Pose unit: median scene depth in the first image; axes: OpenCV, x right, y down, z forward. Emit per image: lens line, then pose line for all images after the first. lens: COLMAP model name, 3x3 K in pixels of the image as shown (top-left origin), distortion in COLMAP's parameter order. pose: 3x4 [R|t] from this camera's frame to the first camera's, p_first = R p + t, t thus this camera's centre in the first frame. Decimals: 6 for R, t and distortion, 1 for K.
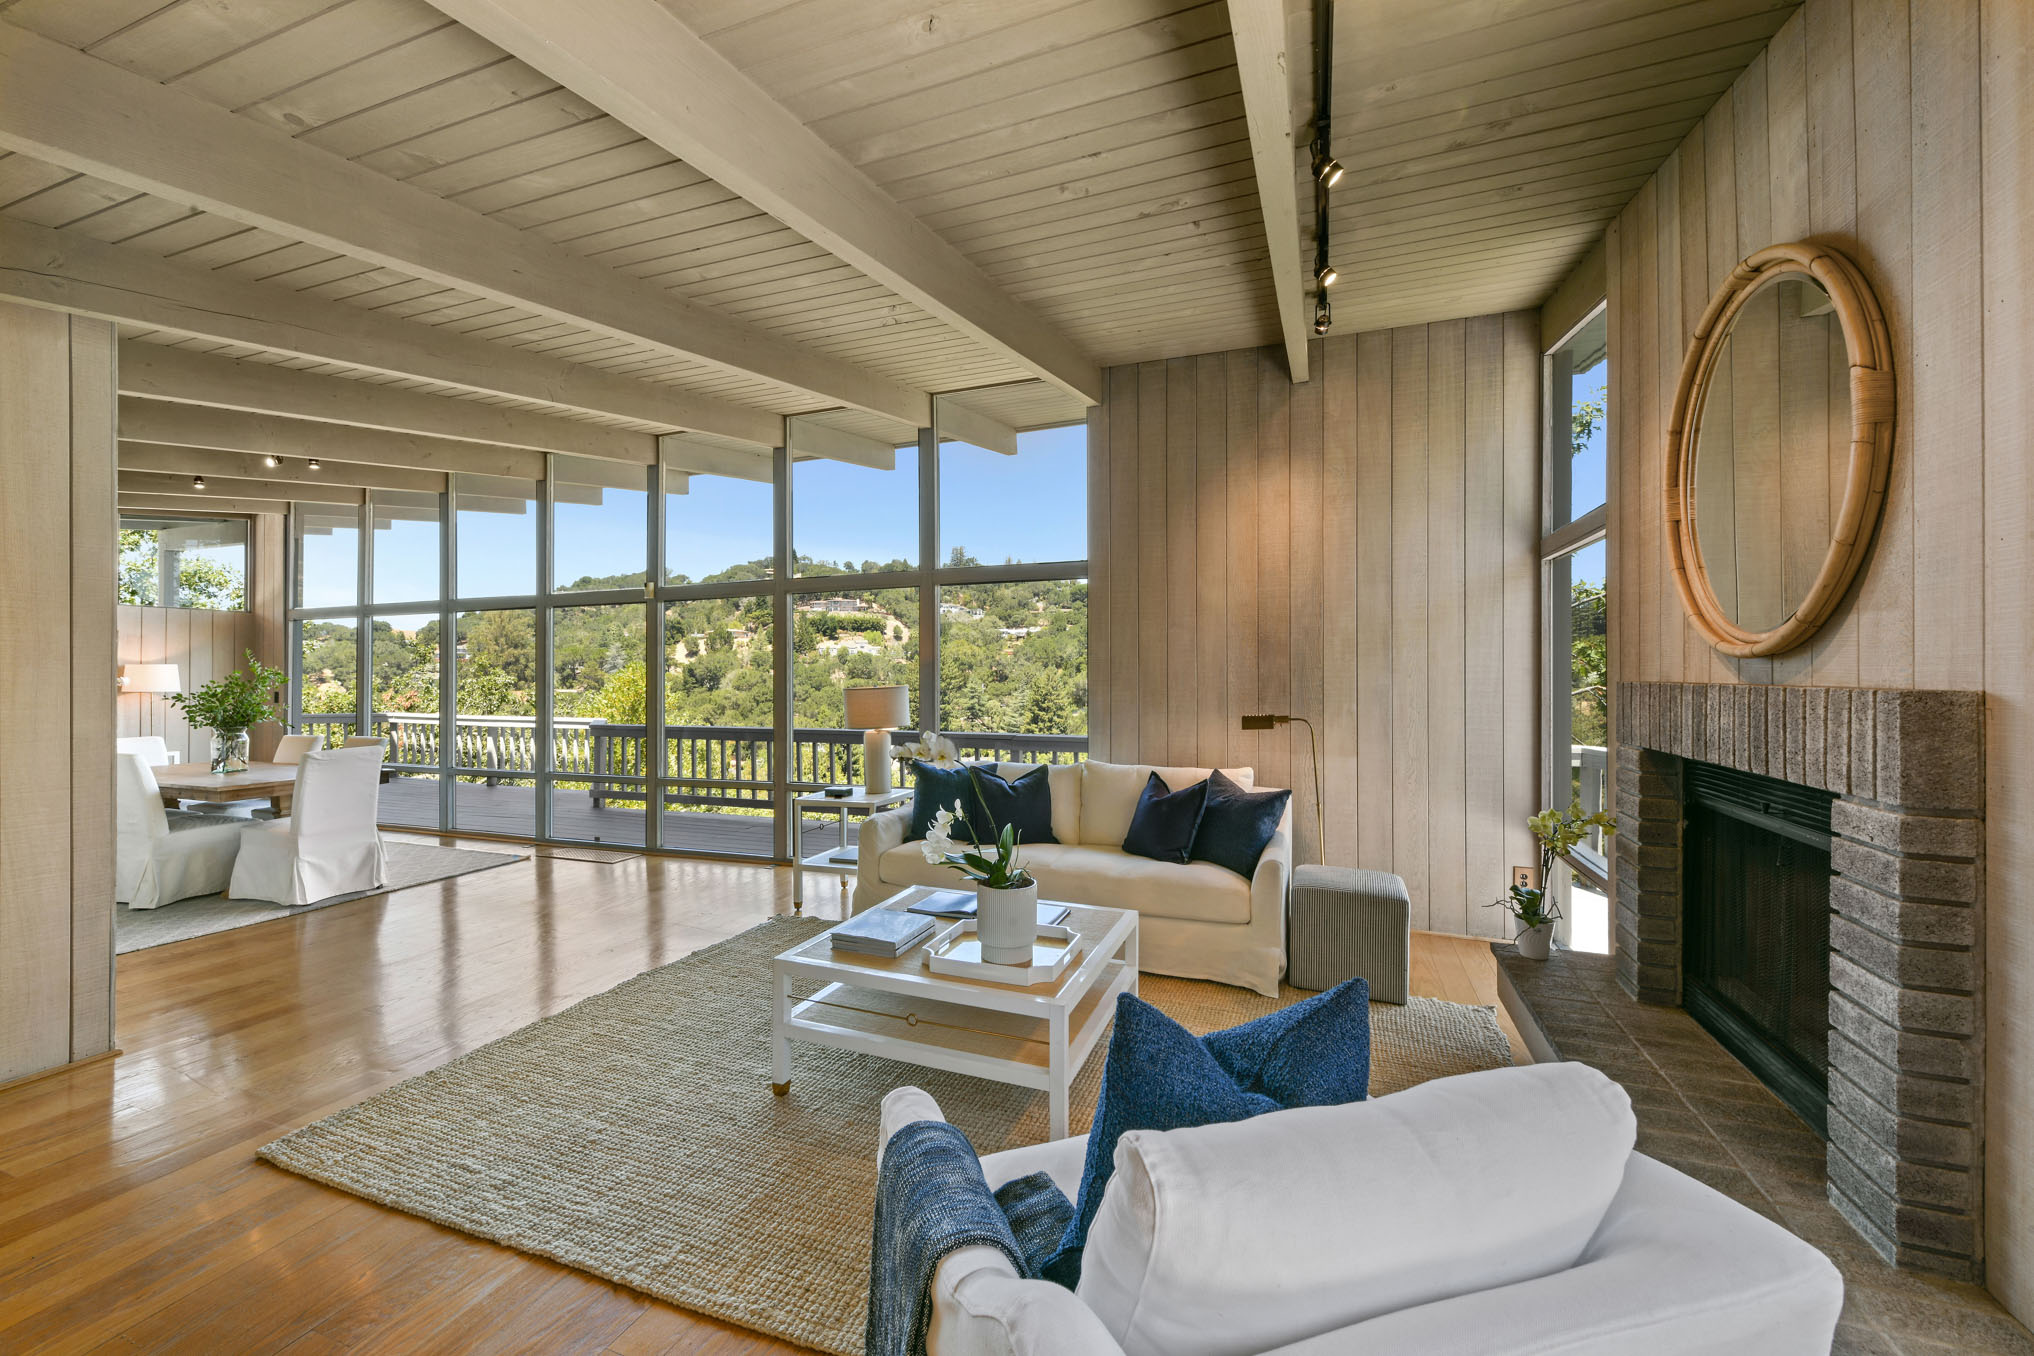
lens RADIAL K [[829.1, 0, 1005.4], [0, 829.1, 666.4], [0, 0, 1]] dist [0.010412, -0.004813]
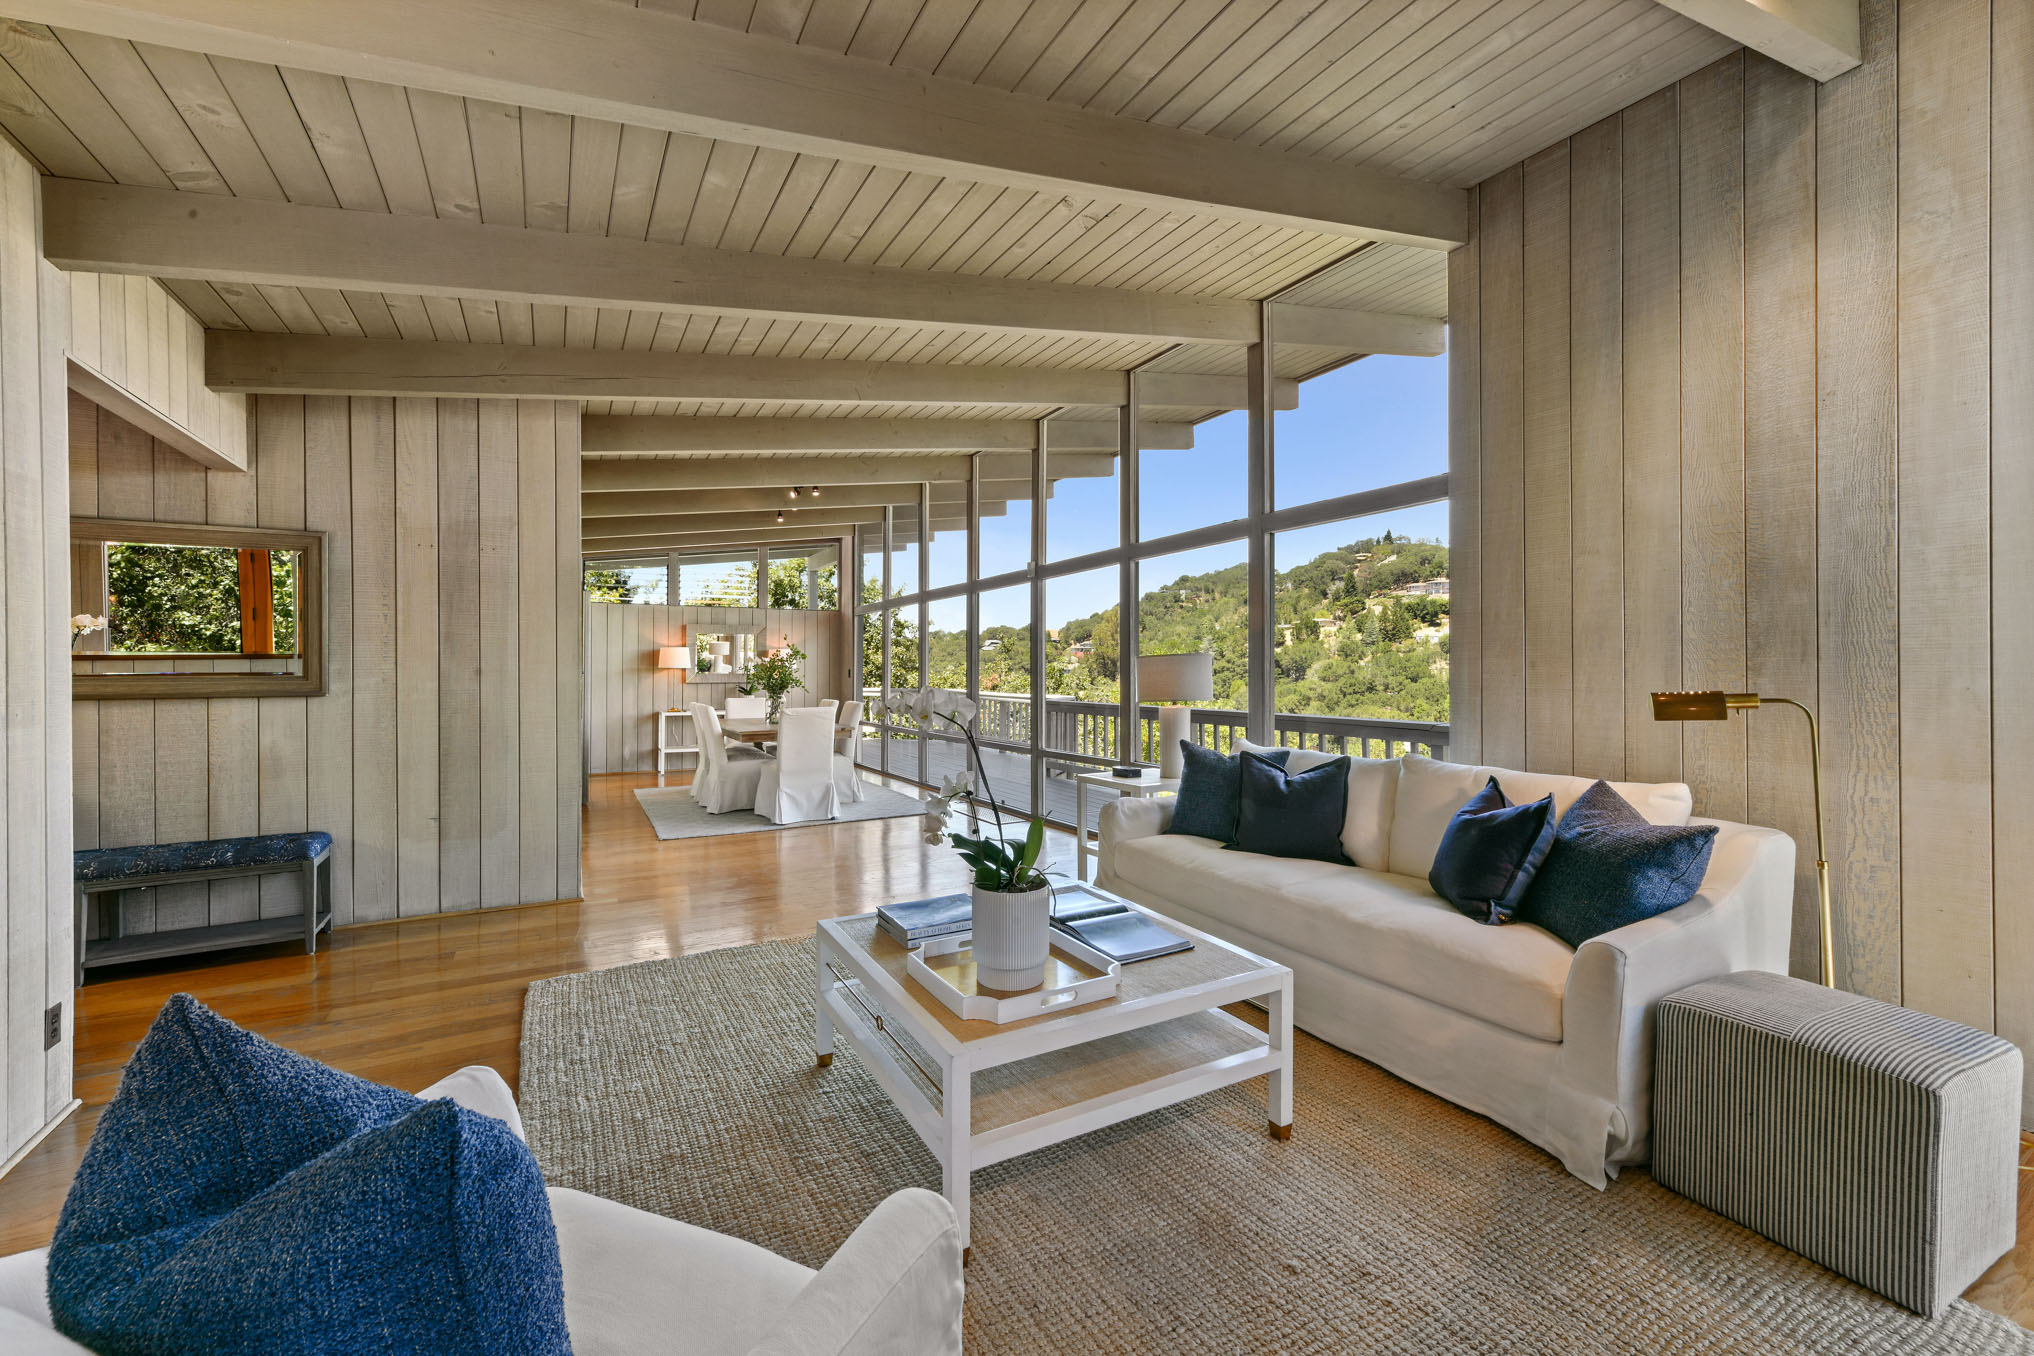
lens RADIAL K [[829.1, 0, 1005.4], [0, 829.1, 666.4], [0, 0, 1]] dist [0.010412, -0.004813]
pose [[0.761504, -0.001774, -0.648158, 0.285338], [0.007737, 0.999950, 0.006353, 0.030387], [0.648114, -0.009853, 0.761479, 0.234945]]
